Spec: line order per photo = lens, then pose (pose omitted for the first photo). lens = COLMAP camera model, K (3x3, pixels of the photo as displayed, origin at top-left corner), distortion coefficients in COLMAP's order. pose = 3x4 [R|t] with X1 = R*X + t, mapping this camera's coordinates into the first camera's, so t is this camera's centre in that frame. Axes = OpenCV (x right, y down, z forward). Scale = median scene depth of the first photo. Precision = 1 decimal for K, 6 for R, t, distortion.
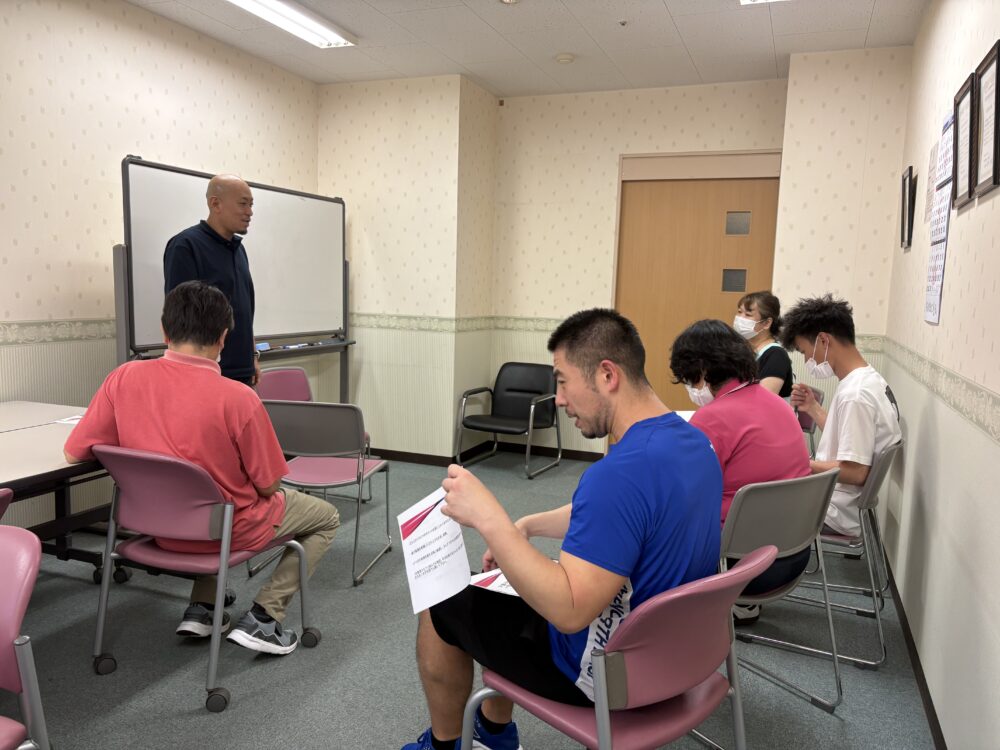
lens RADIAL K [[774.4, 0, 509.1], [0, 774.4, 377.9], [0, 0, 1]] dist [0.031119, -0.012190]
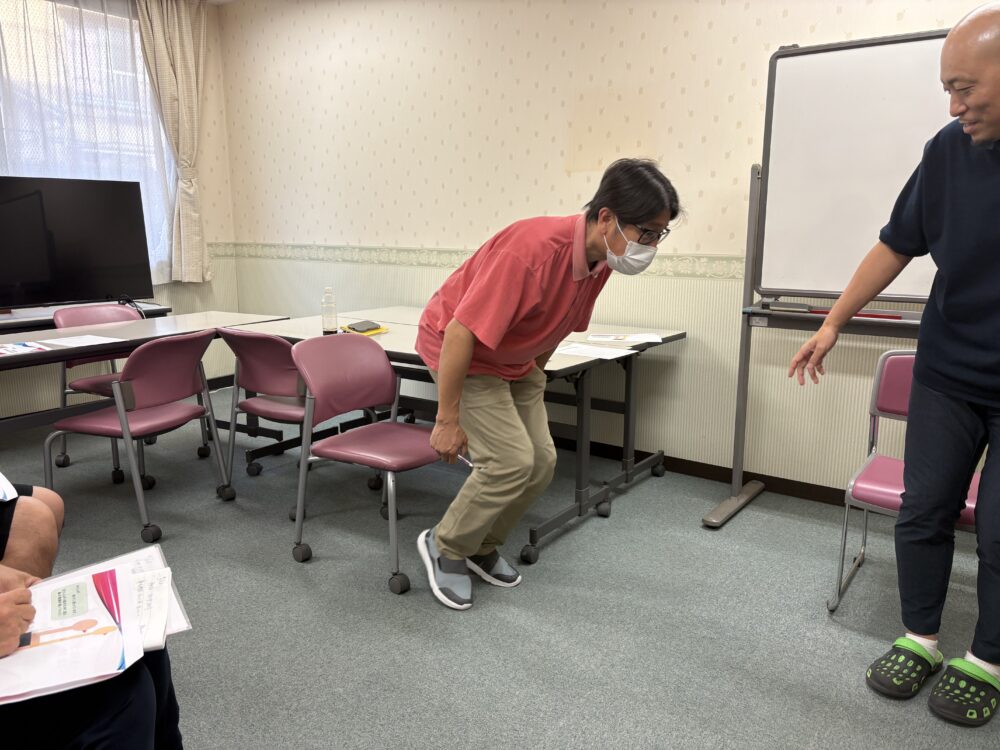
lens RADIAL K [[774.4, 0, 509.1], [0, 774.4, 377.9], [0, 0, 1]] dist [0.031119, -0.012190]
pose [[-0.259369, 0.171444, -0.950439, 0.403157], [-0.115958, 0.971470, 0.206882, -0.095792], [0.958792, 0.163870, -0.232089, 1.006548]]
